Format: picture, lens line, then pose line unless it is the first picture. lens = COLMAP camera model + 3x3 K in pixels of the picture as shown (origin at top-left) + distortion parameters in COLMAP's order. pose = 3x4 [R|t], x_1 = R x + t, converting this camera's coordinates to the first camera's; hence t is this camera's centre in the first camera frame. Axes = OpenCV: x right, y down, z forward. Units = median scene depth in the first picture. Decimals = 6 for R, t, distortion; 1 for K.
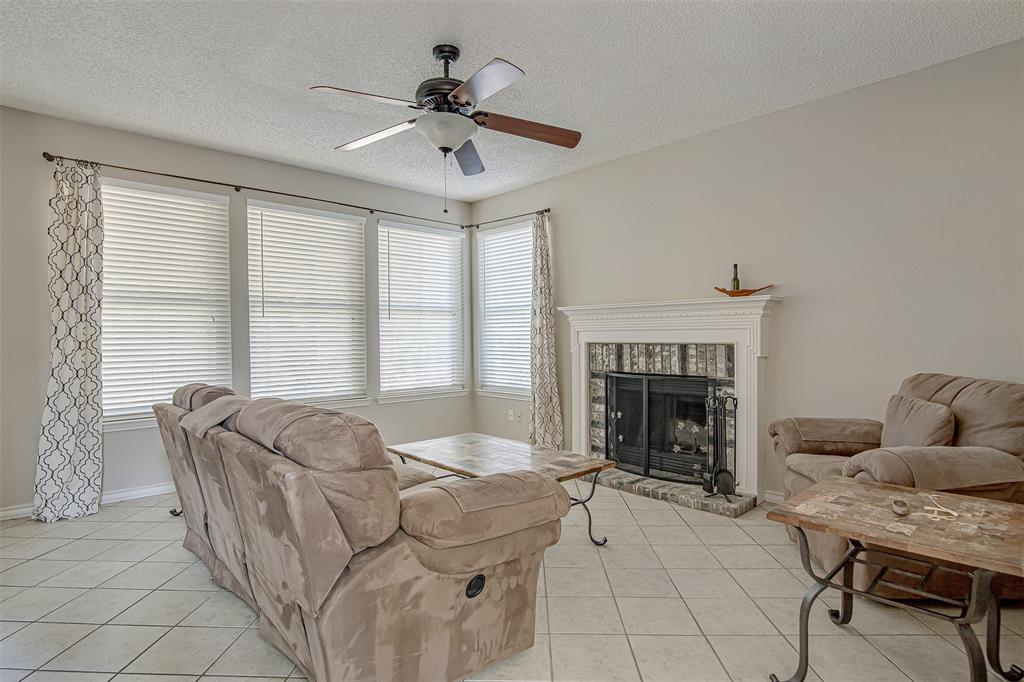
lens RADIAL K [[523.4, 0, 512.0], [0, 523.4, 345.9], [0, 0, 1]] dist [-0.012456, -0.002011]
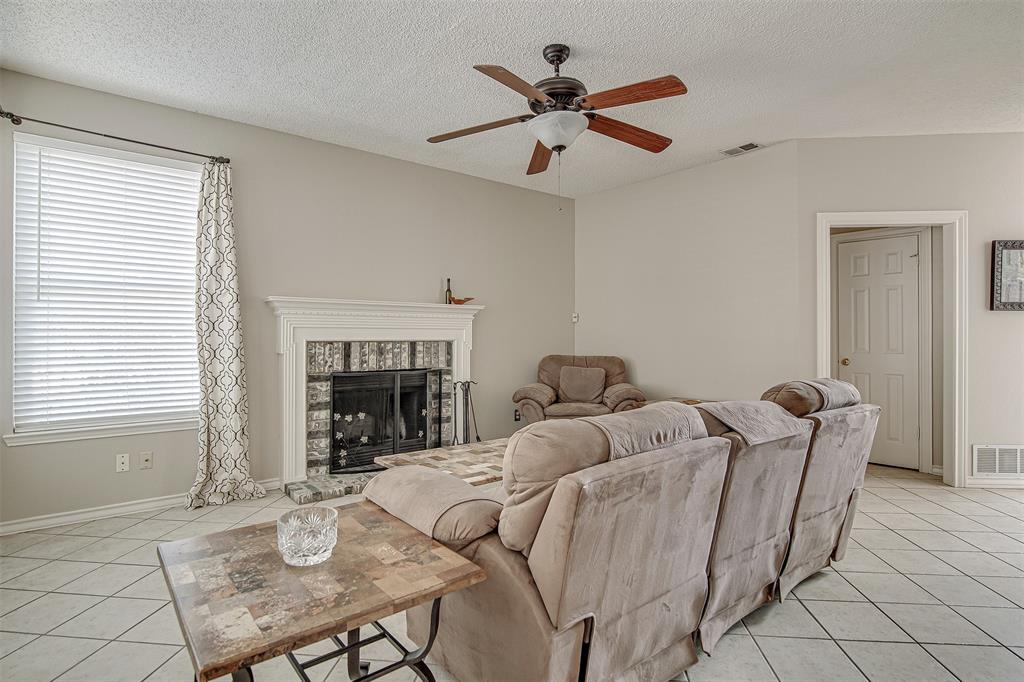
lens RADIAL K [[523.4, 0, 511.9], [0, 523.4, 334.5], [0, 0, 1]] dist [-0.012456, -0.002011]
pose [[0.082300, 0.008519, 0.996571, -0.742867], [0.016009, 0.999823, -0.009869, -0.003620], [-0.996479, 0.016766, 0.082149, 0.656277]]
